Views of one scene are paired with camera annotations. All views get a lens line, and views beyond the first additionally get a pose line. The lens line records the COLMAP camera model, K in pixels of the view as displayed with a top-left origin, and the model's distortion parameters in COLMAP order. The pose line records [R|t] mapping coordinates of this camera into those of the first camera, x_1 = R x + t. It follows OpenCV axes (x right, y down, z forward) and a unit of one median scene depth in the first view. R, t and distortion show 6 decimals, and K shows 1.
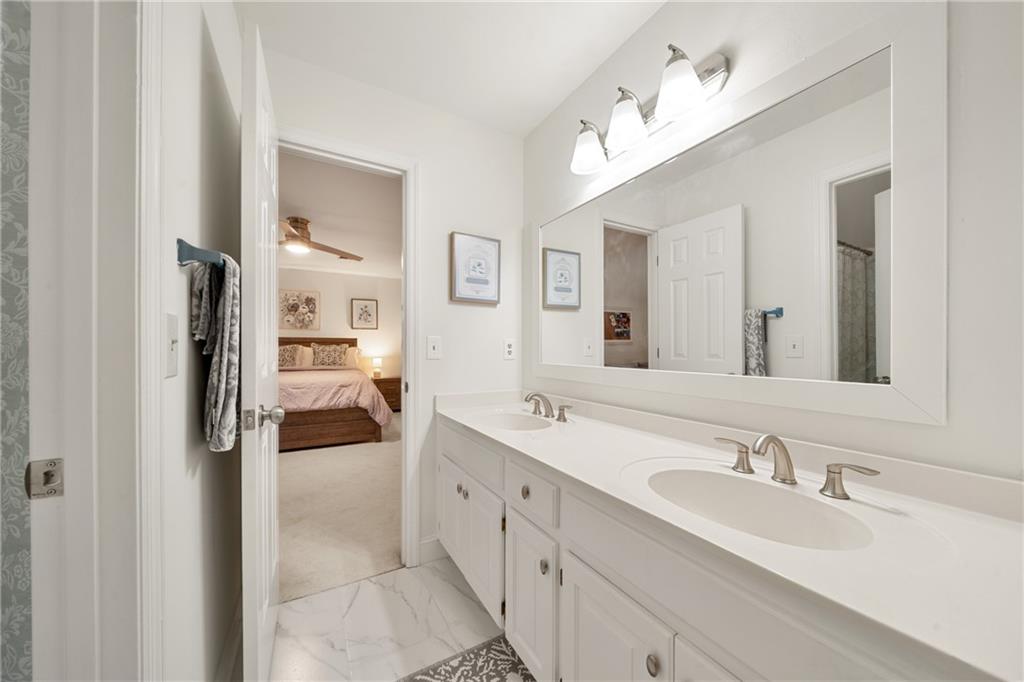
lens RADIAL K [[354.5, 0, 521.7], [0, 354.5, 361.4], [0, 0, 1]] dist [-0.000305, -0.000082]
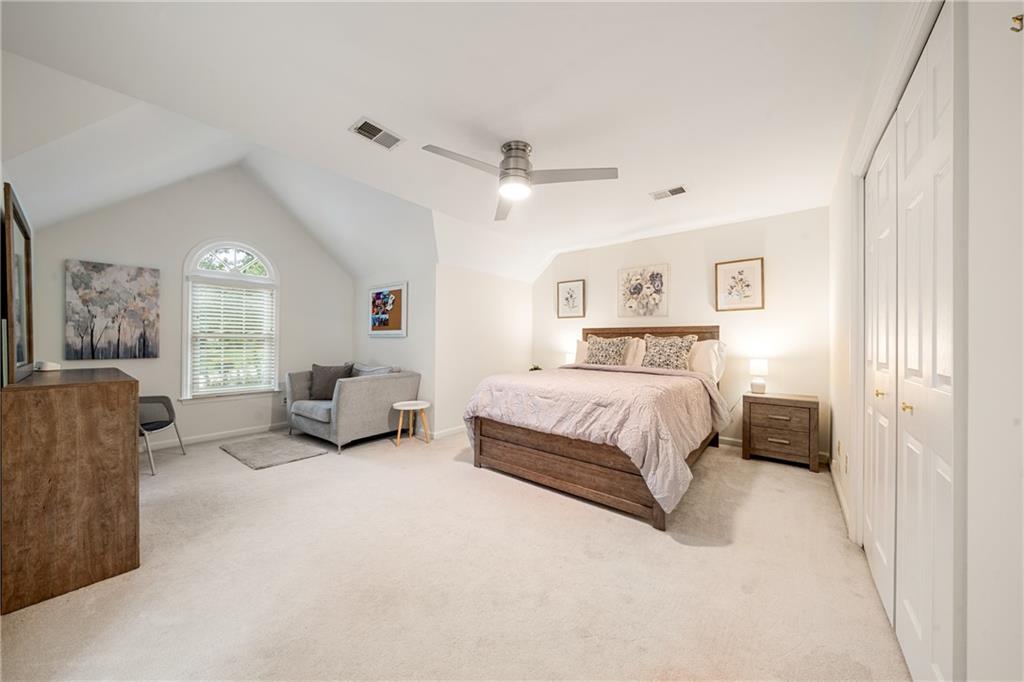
lens RADIAL K [[354.5, 0, 509.2], [0, 354.5, 342.7], [0, 0, 1]] dist [-0.000305, -0.000082]
pose [[0.326480, 0.001207, -0.945203, -0.002276], [-0.041759, 0.999041, -0.013148, -0.013578], [0.944281, 0.043763, 0.326217, 0.500274]]
